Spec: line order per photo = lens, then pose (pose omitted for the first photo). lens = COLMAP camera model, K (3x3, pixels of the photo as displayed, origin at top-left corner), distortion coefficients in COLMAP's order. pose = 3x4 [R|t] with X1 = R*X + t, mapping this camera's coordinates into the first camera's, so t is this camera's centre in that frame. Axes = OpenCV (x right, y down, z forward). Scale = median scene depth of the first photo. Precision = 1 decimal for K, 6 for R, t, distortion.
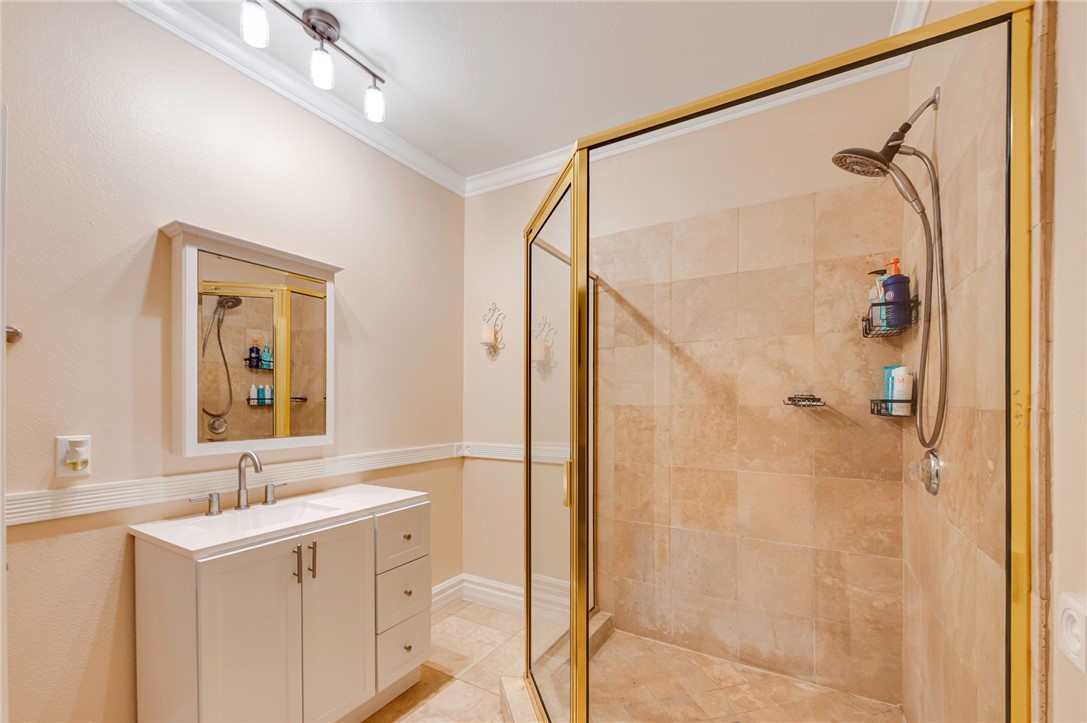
lens RADIAL K [[454.2, 0, 542.5], [0, 454.2, 400.0], [0, 0, 1]] dist [0.001265, 0.000252]
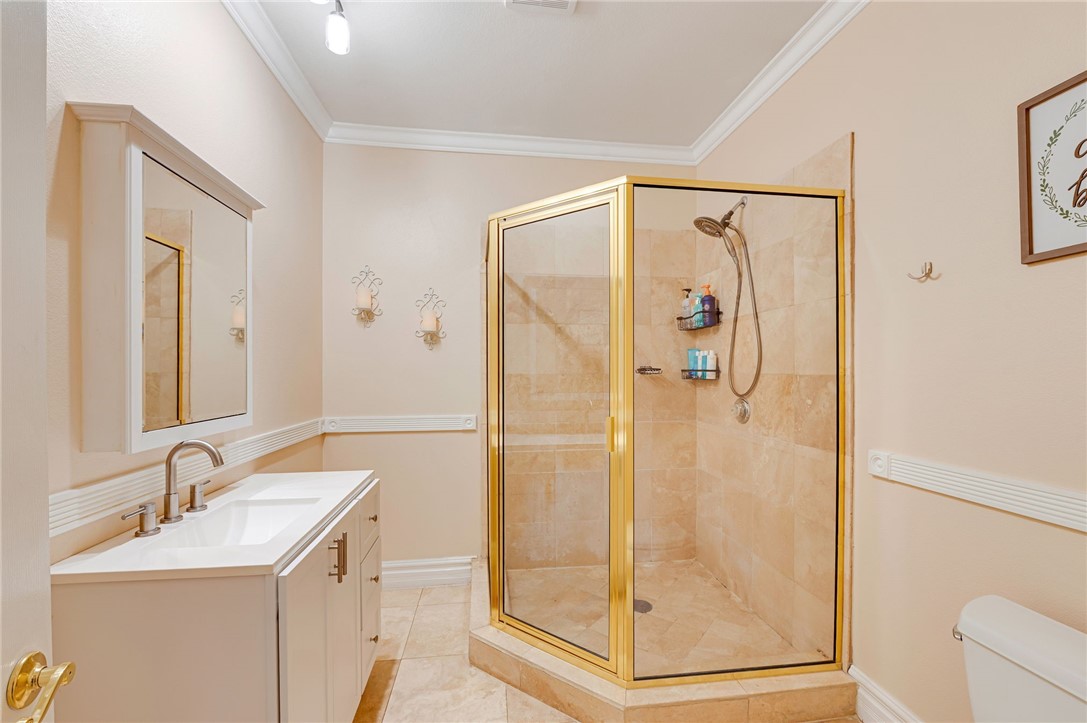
lens RADIAL K [[449.0, 0, 544.6], [0, 449.0, 367.4], [0, 0, 1]] dist [-0.000498, -0.000160]
pose [[0.782924, 0.003783, 0.622106, -0.598012], [-0.001687, 0.999991, -0.003958, -0.001798], [-0.622115, 0.002049, 0.782923, 0.072767]]
